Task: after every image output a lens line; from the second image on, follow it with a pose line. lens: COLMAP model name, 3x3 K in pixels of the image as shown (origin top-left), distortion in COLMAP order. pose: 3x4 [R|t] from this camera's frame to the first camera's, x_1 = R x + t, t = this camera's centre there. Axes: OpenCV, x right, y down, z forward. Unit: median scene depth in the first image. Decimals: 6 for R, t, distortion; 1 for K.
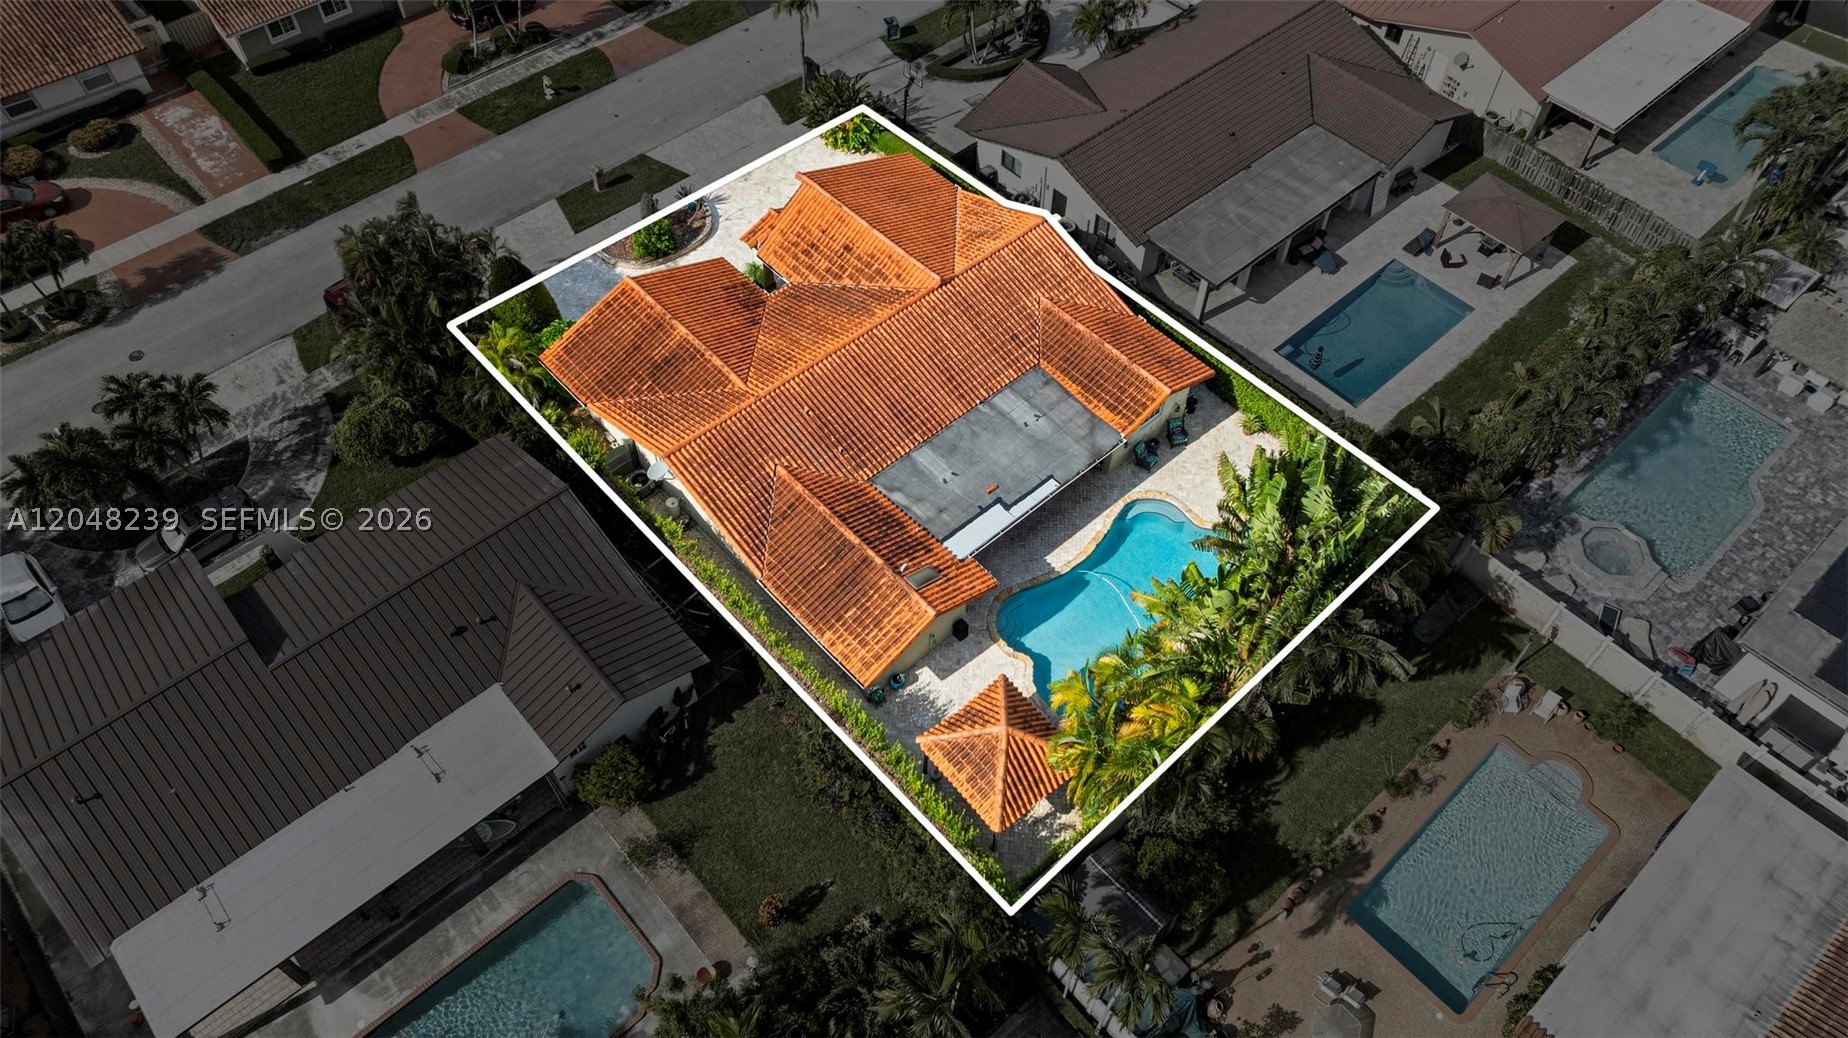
lens RADIAL K [[1289.0, 0, 931.1], [0, 1289.0, 517.2], [0, 0, 1]] dist [-0.006548, -0.005361]
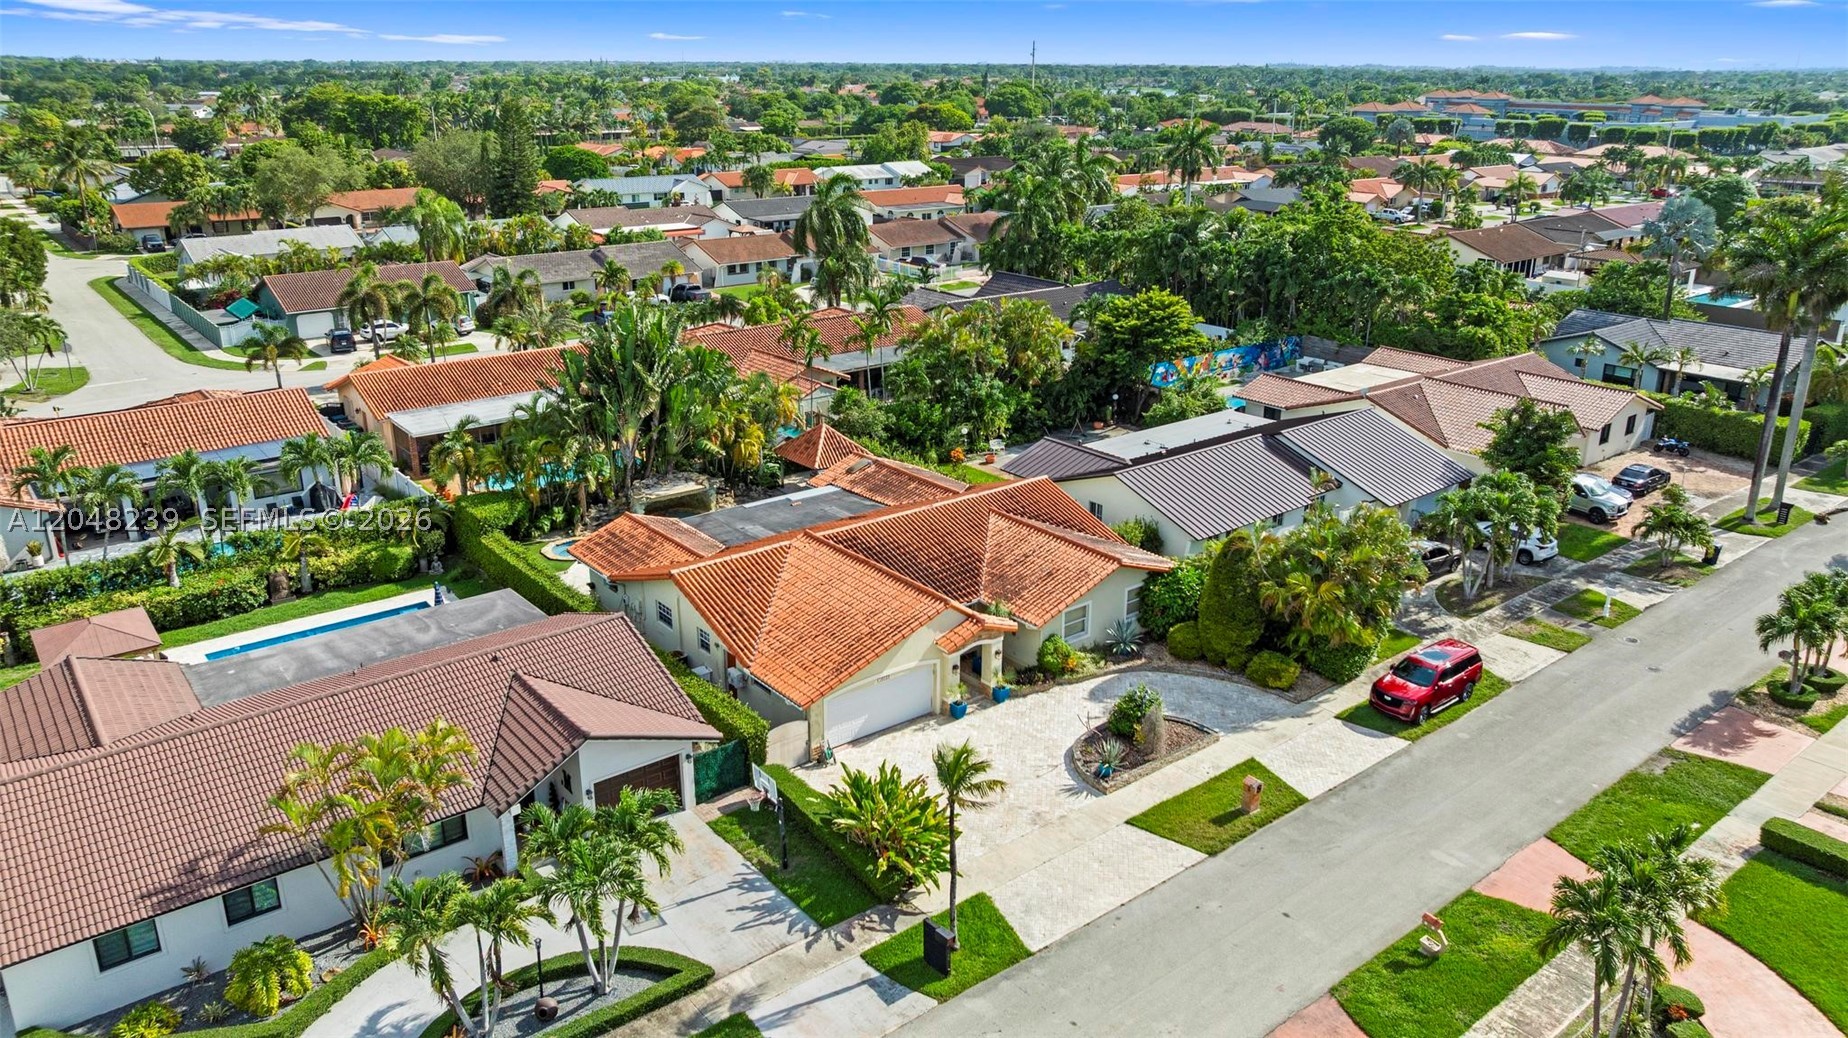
lens RADIAL K [[1313.1, 0, 931.7], [0, 1313.1, 482.0], [0, 0, 1]] dist [-0.038772, 0.058377]
pose [[-0.998167, -0.036079, 0.048599, -0.140902], [0.034250, 0.325347, 0.944974, -1.172070], [-0.049906, 0.944906, -0.323515, 1.293252]]
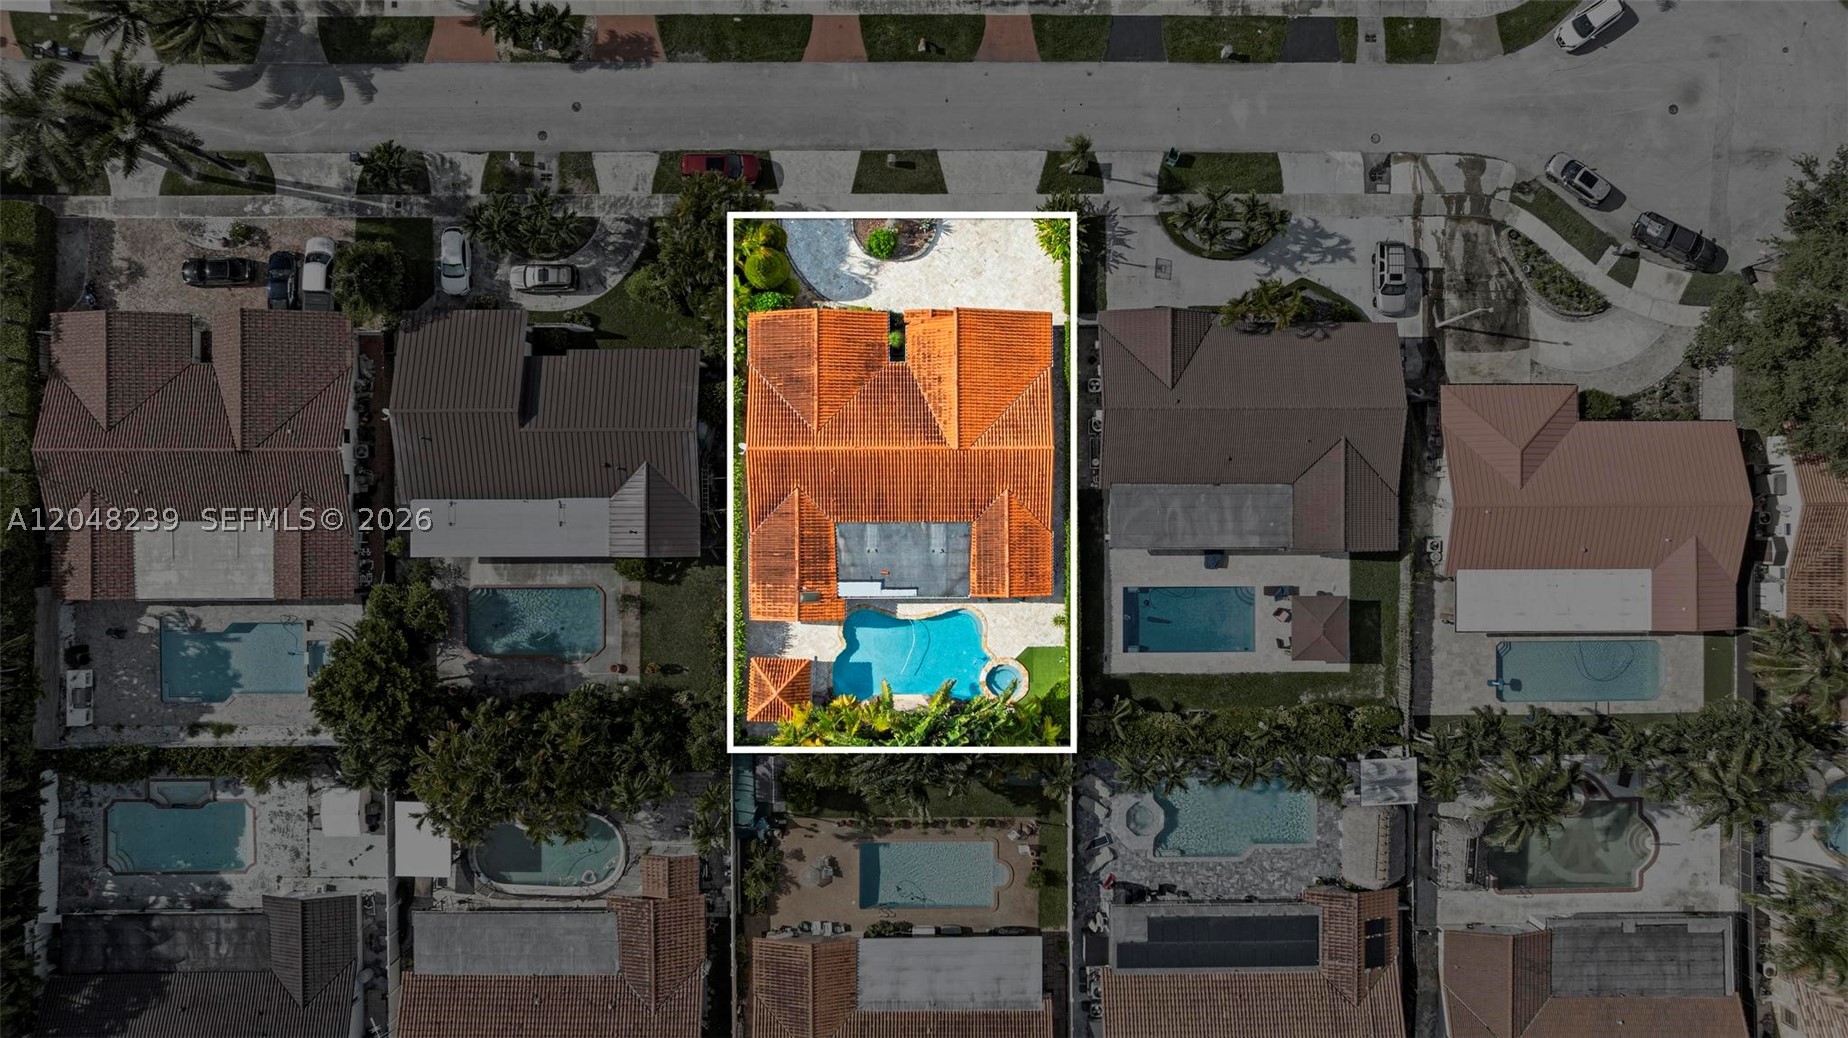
lens RADIAL K [[1296.8, 0, 929.6], [0, 1296.8, 520.1], [0, 0, 1]] dist [-0.010143, 0.002387]
pose [[0.742555, 0.669755, -0.006310, 0.051423], [-0.536092, 0.599959, 0.593848, -1.064203], [0.401518, -0.437582, 0.804553, -0.342217]]
